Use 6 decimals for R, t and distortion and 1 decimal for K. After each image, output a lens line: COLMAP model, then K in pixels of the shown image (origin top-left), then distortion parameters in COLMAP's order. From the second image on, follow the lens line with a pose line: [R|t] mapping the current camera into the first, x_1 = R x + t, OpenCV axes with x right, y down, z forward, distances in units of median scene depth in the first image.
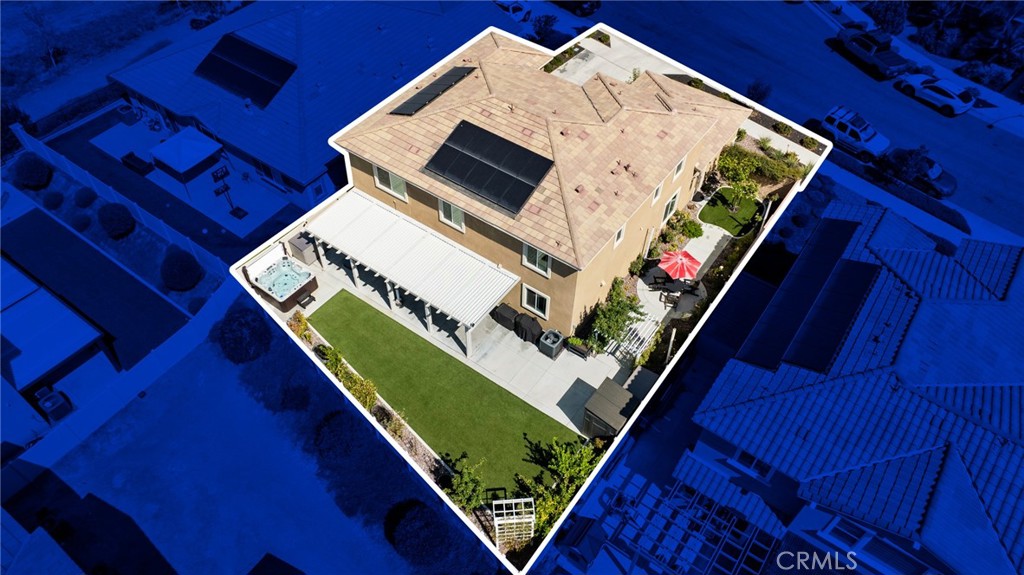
lens RADIAL K [[728.3, 0, 512.0], [0, 728.3, 287.5], [0, 0, 1]] dist [-0.023015, 0.000596]
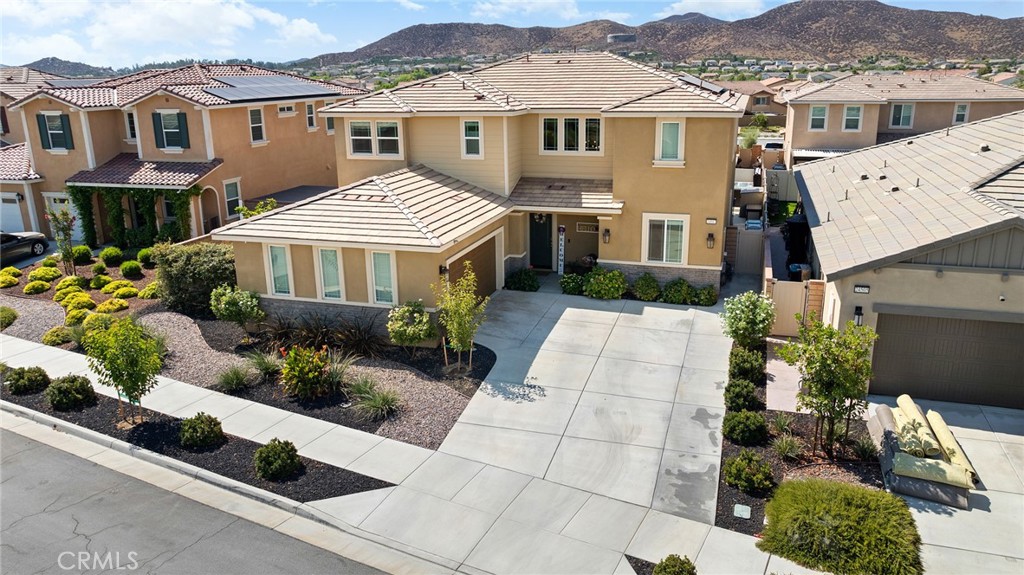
lens RADIAL K [[761.3, 0, 512.0], [0, 761.3, 287.5], [0, 0, 1]] dist [-0.023052, 0.004287]
pose [[-0.949631, 0.088715, -0.300551, 0.371718], [-0.232814, 0.442247, 0.866150, -0.897650], [0.209758, 0.892495, -0.399317, 1.605915]]
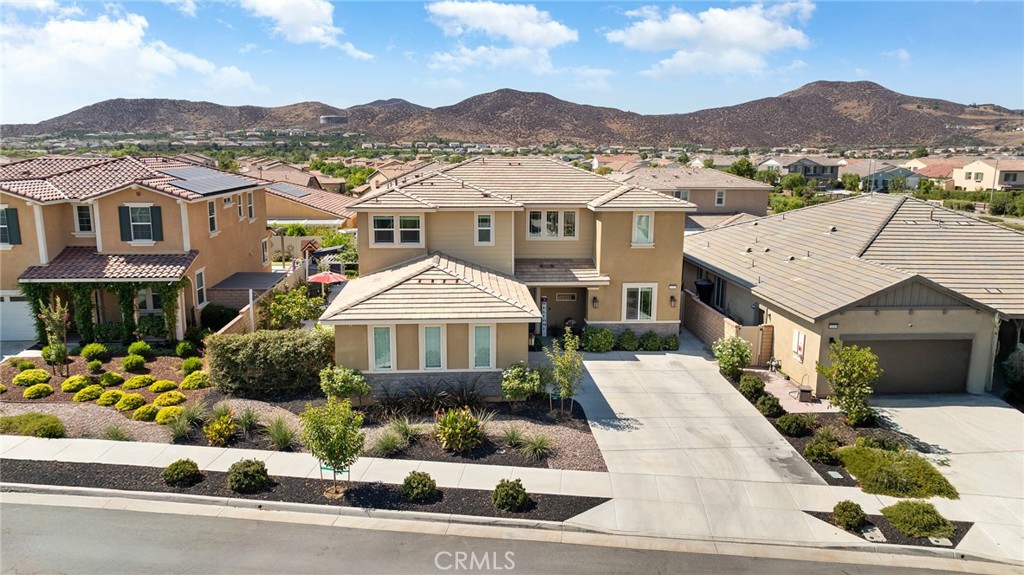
lens RADIAL K [[728.3, 0, 512.0], [0, 728.3, 287.5], [0, 0, 1]] dist [-0.023015, 0.000596]
pose [[-0.761767, 0.104839, -0.639312, 0.710398], [-0.497414, 0.537609, 0.680850, -0.873728], [0.415079, 0.836652, -0.357384, 1.549327]]
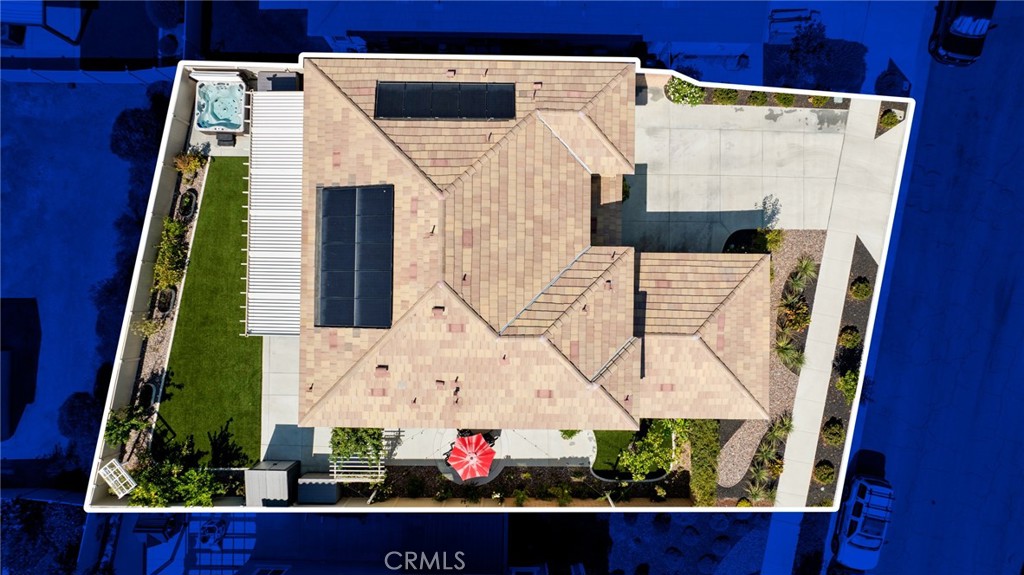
lens RADIAL K [[728.3, 0, 512.0], [0, 728.3, 287.5], [0, 0, 1]] dist [-0.023015, 0.000596]
pose [[0.576020, 0.817072, -0.024381, 0.116040], [-0.613696, 0.451961, 0.647386, -0.778354], [0.539980, -0.357944, 0.761773, 0.439942]]
